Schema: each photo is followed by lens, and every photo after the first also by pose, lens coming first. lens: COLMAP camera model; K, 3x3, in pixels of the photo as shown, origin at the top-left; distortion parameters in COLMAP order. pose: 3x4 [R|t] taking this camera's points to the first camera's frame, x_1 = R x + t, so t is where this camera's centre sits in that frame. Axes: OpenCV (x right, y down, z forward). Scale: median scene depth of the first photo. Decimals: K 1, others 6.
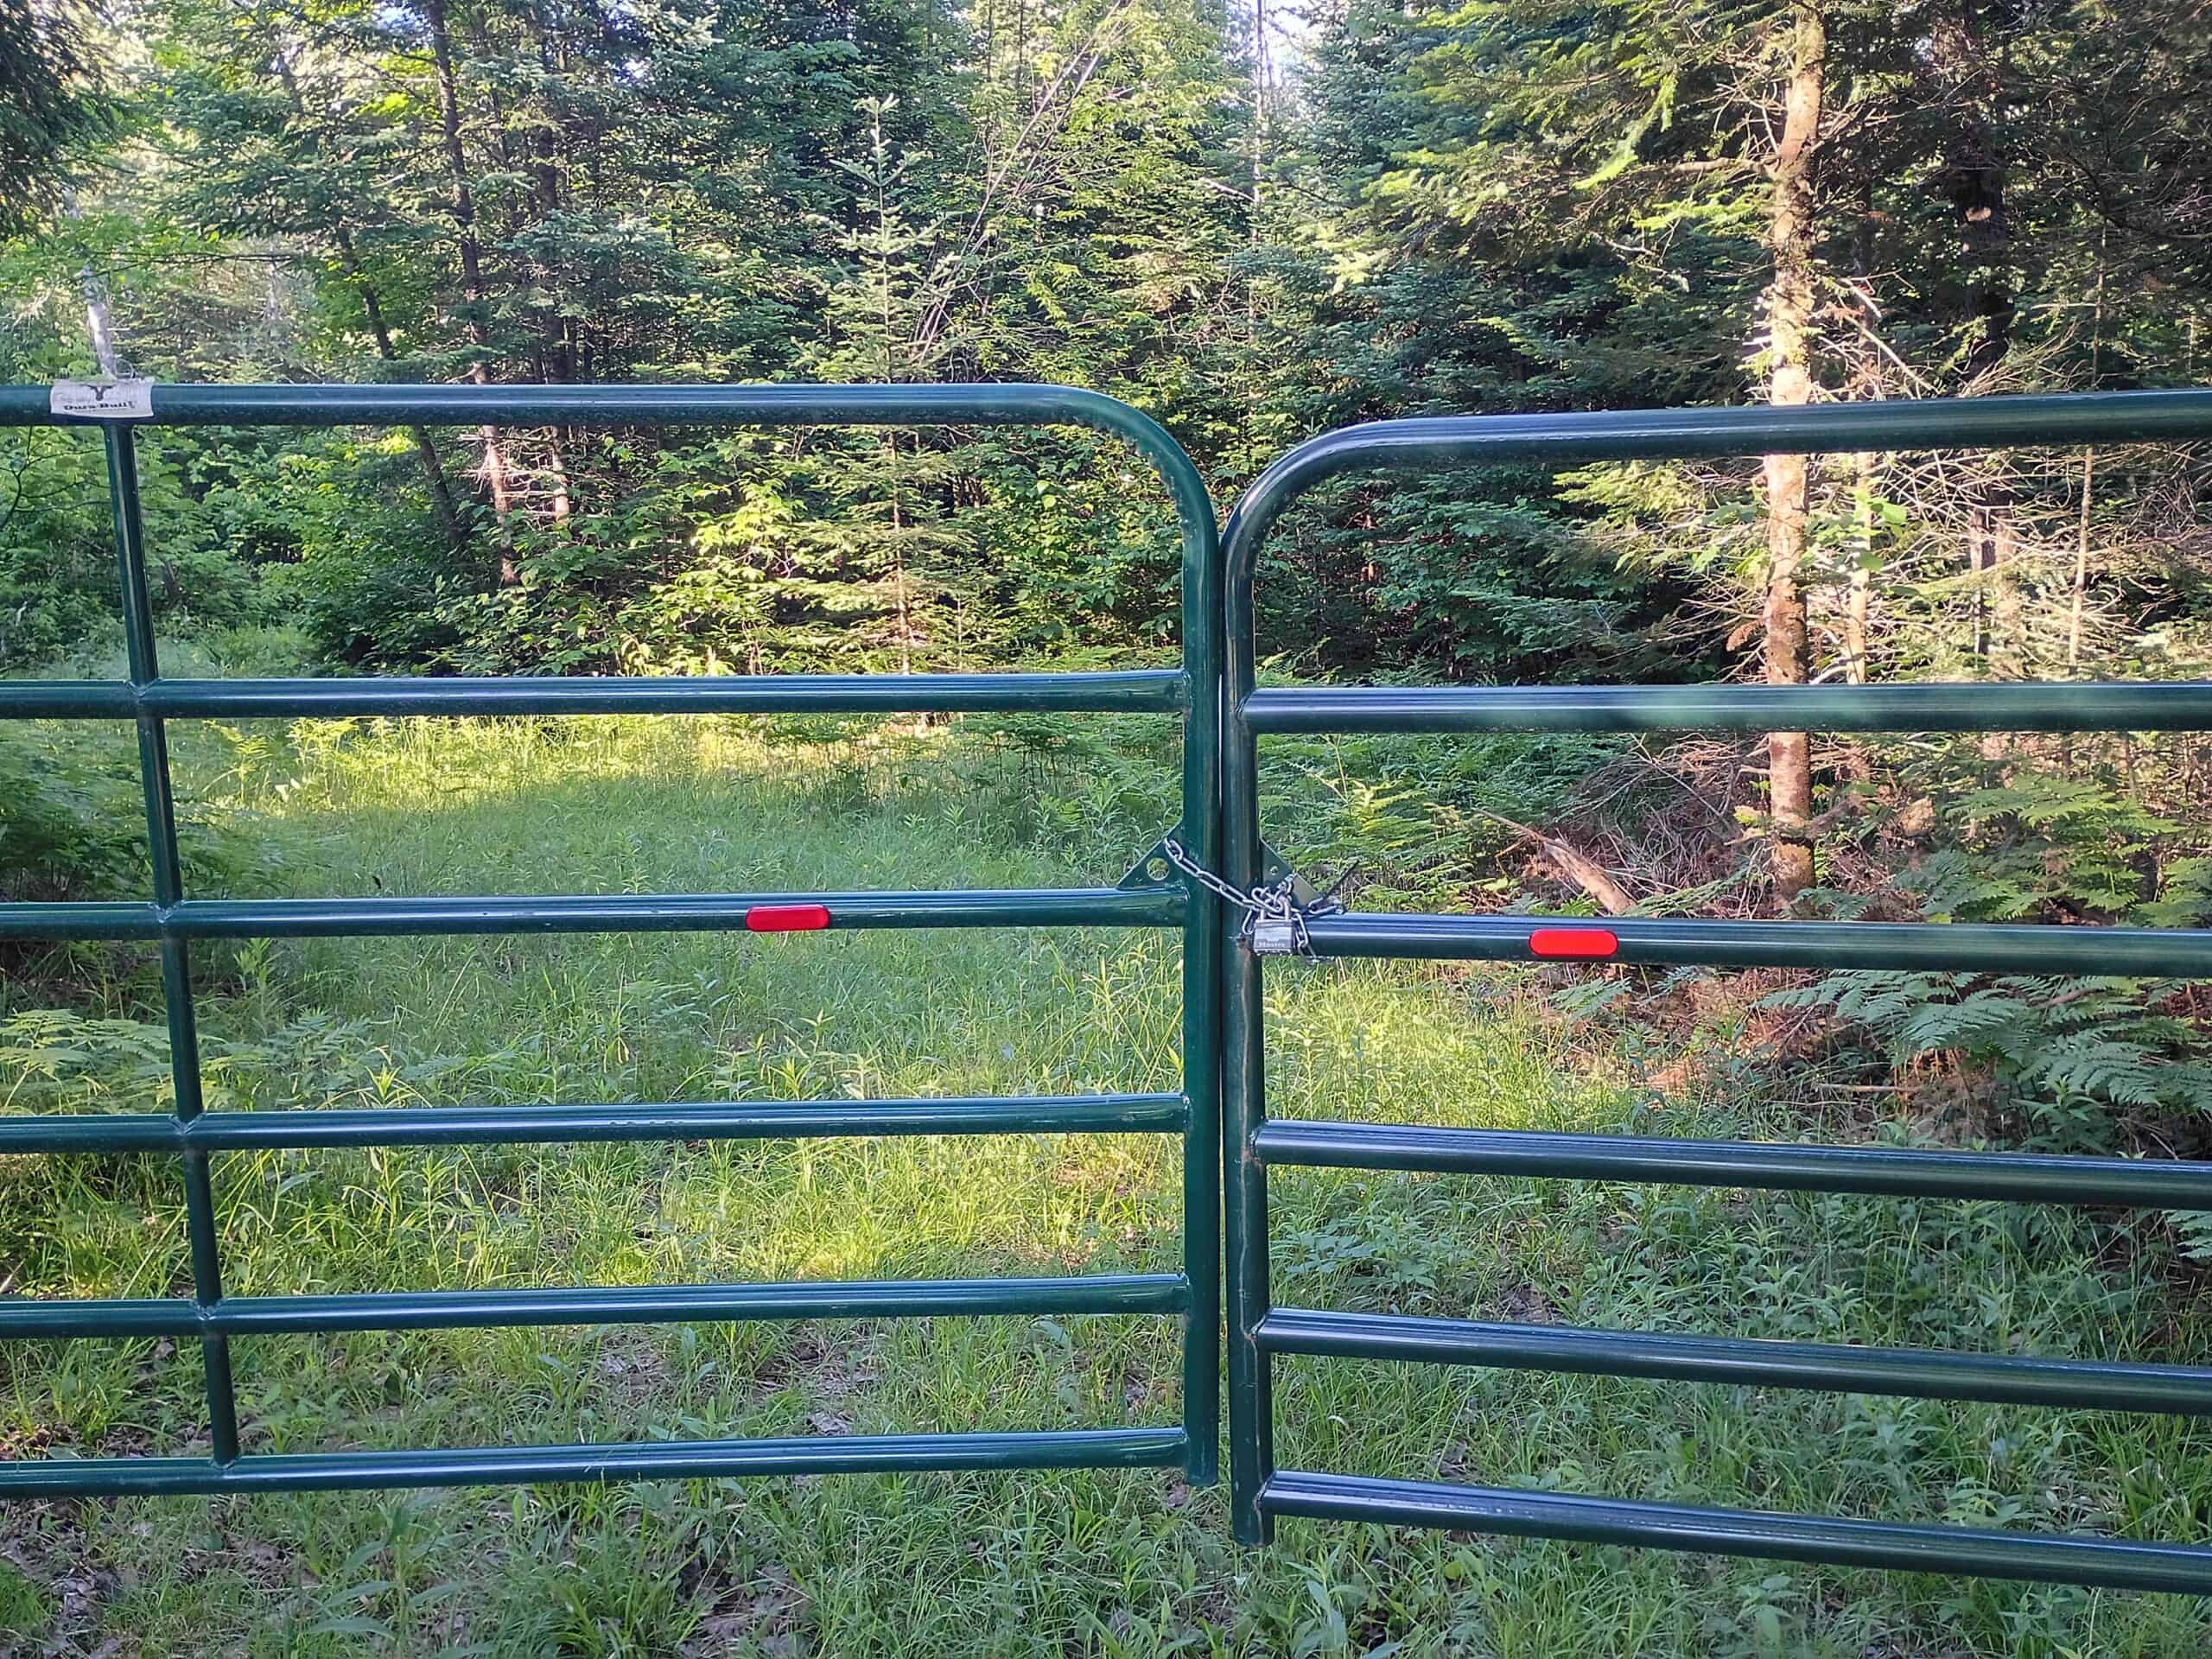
lens RADIAL K [[1945.2, 0, 1106.0], [0, 1945.2, 829.5], [0, 0, 1]] dist [0.027059, 0.005238]
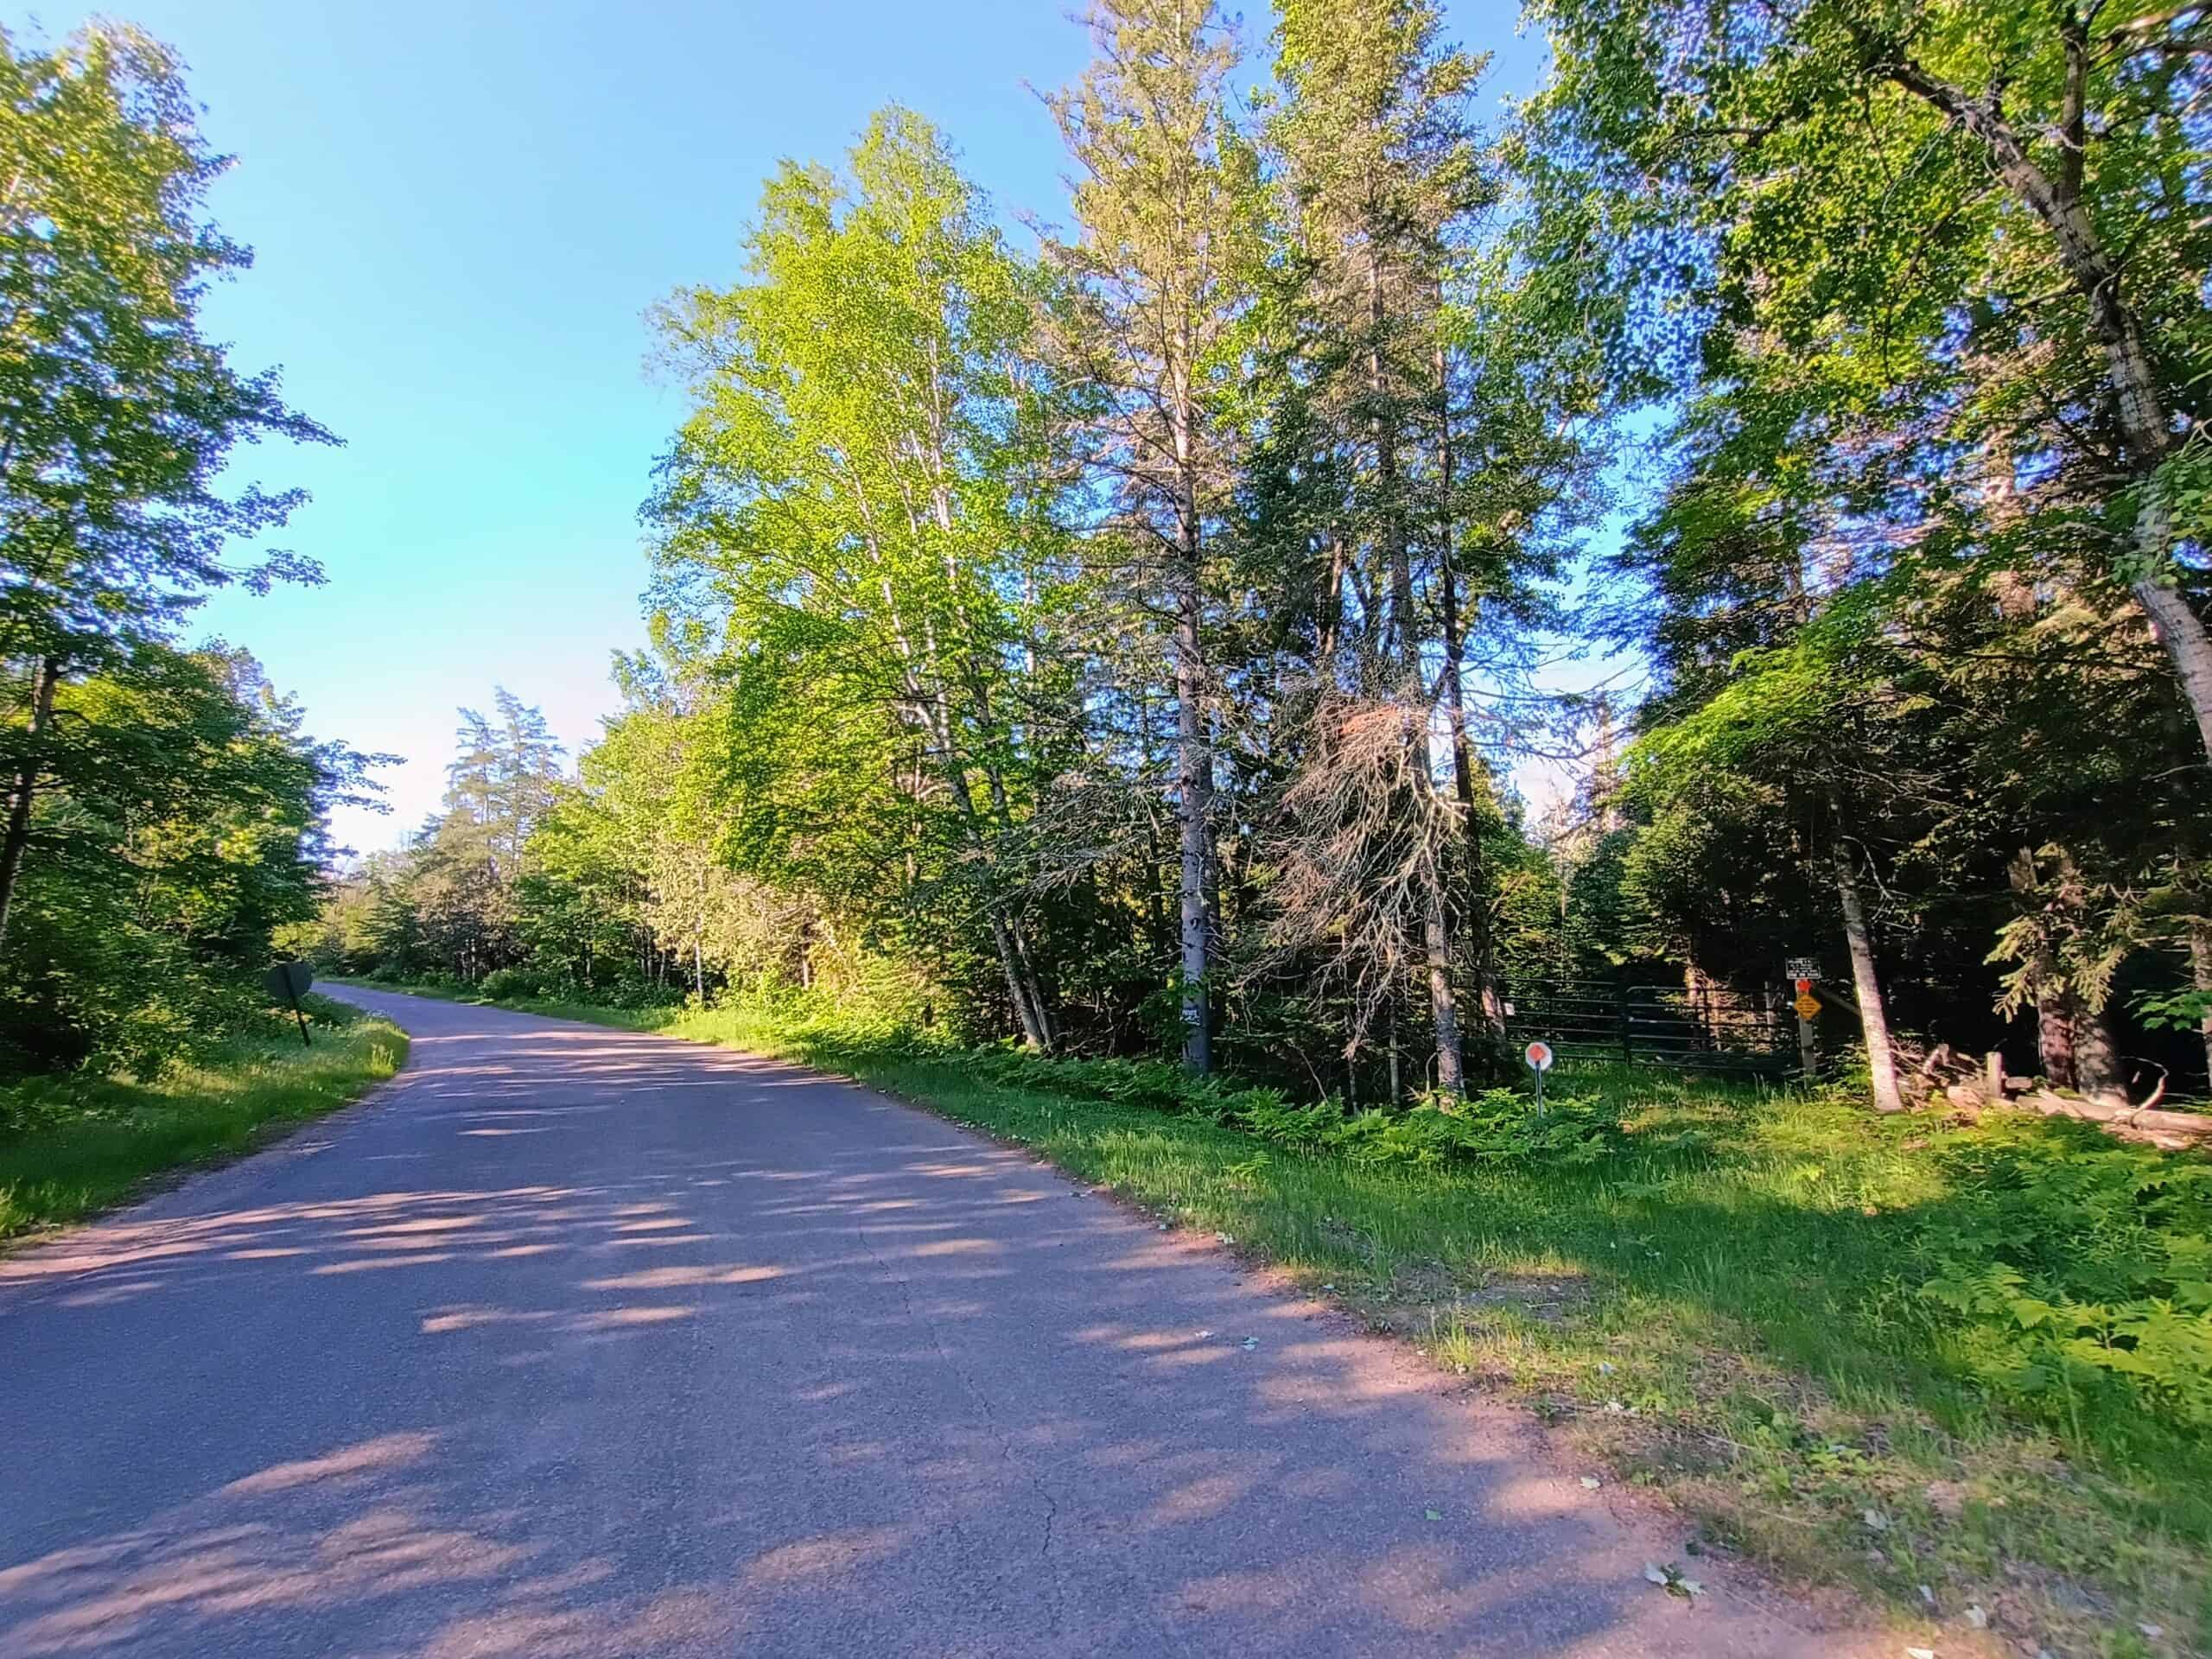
lens RADIAL K [[1039.1, 0, 1106.0], [0, 1039.1, 829.5], [0, 0, 1]] dist [0.000613, 0.000396]
pose [[0.962580, 0.006748, -0.270914, -0.291405], [-0.094943, 0.944728, -0.313808, 0.271410], [0.253822, 0.327787, 0.910017, -1.369773]]
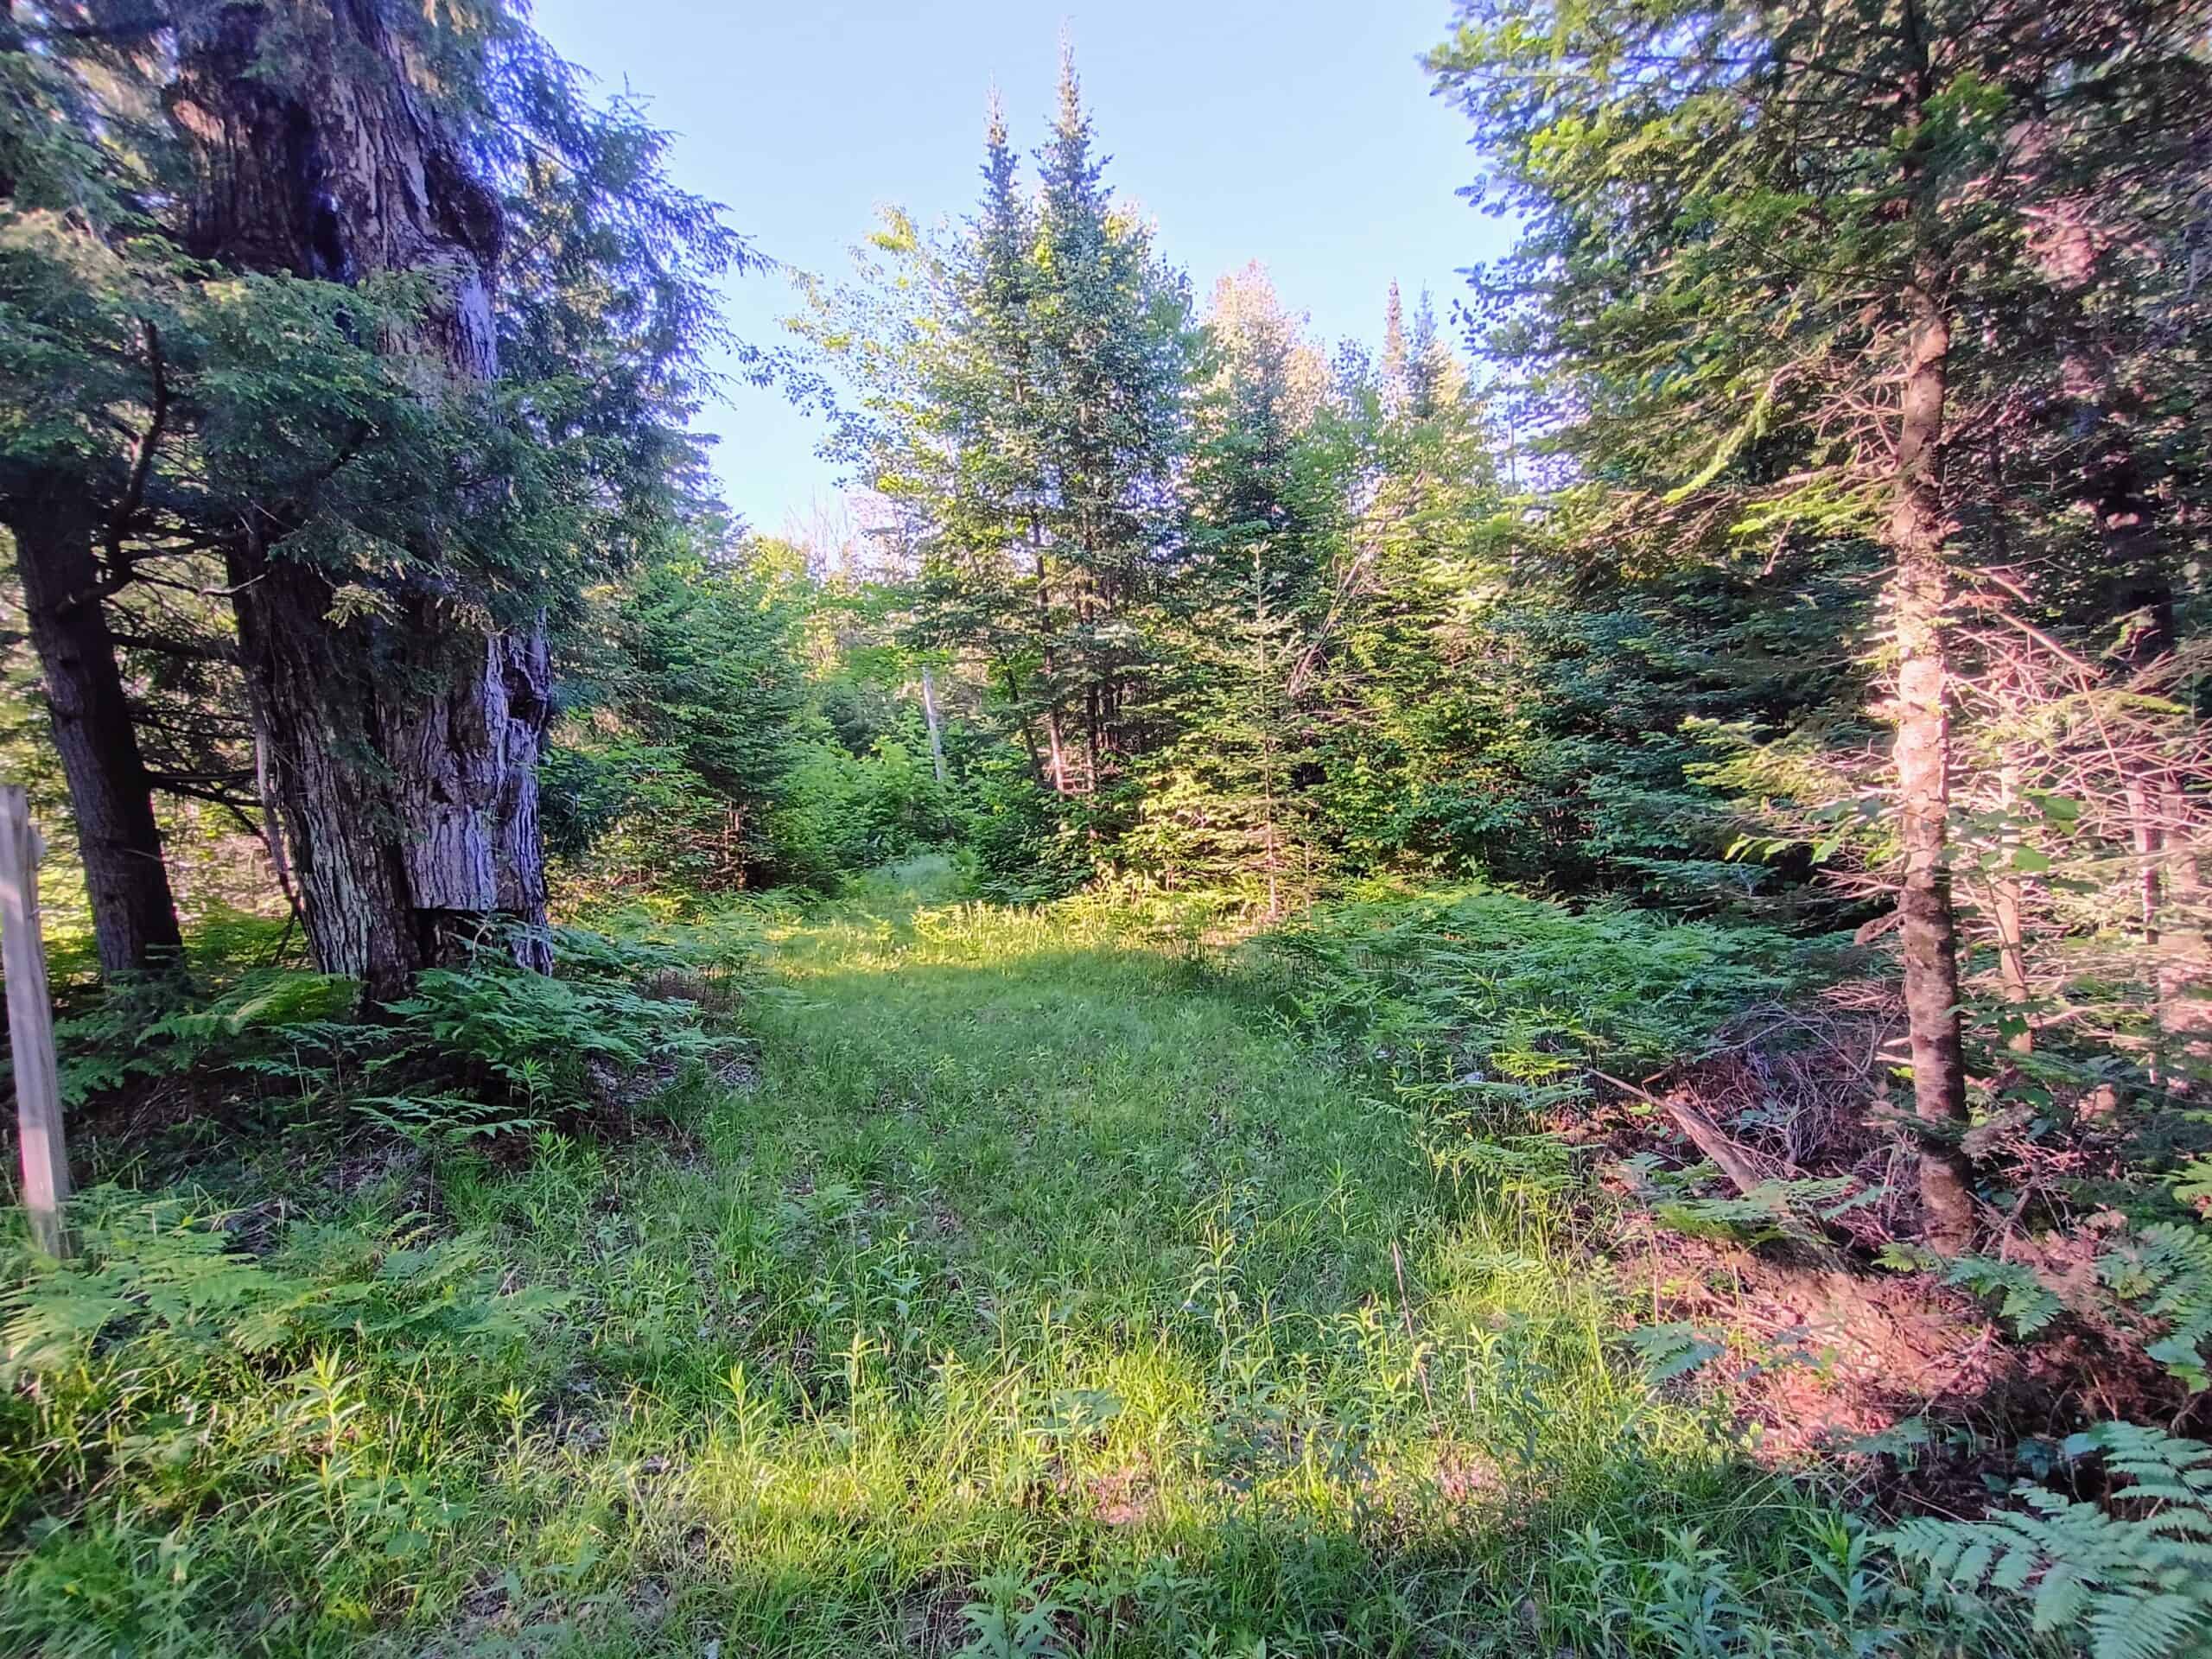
lens RADIAL K [[1039.1, 0, 1106.0], [0, 1039.1, 829.5], [0, 0, 1]] dist [0.000613, 0.000396]
pose [[0.943439, 0.001346, -0.331543, 0.063122], [-0.039361, 0.993374, -0.107974, -0.036103], [0.329201, 0.114917, 0.937241, 0.176960]]
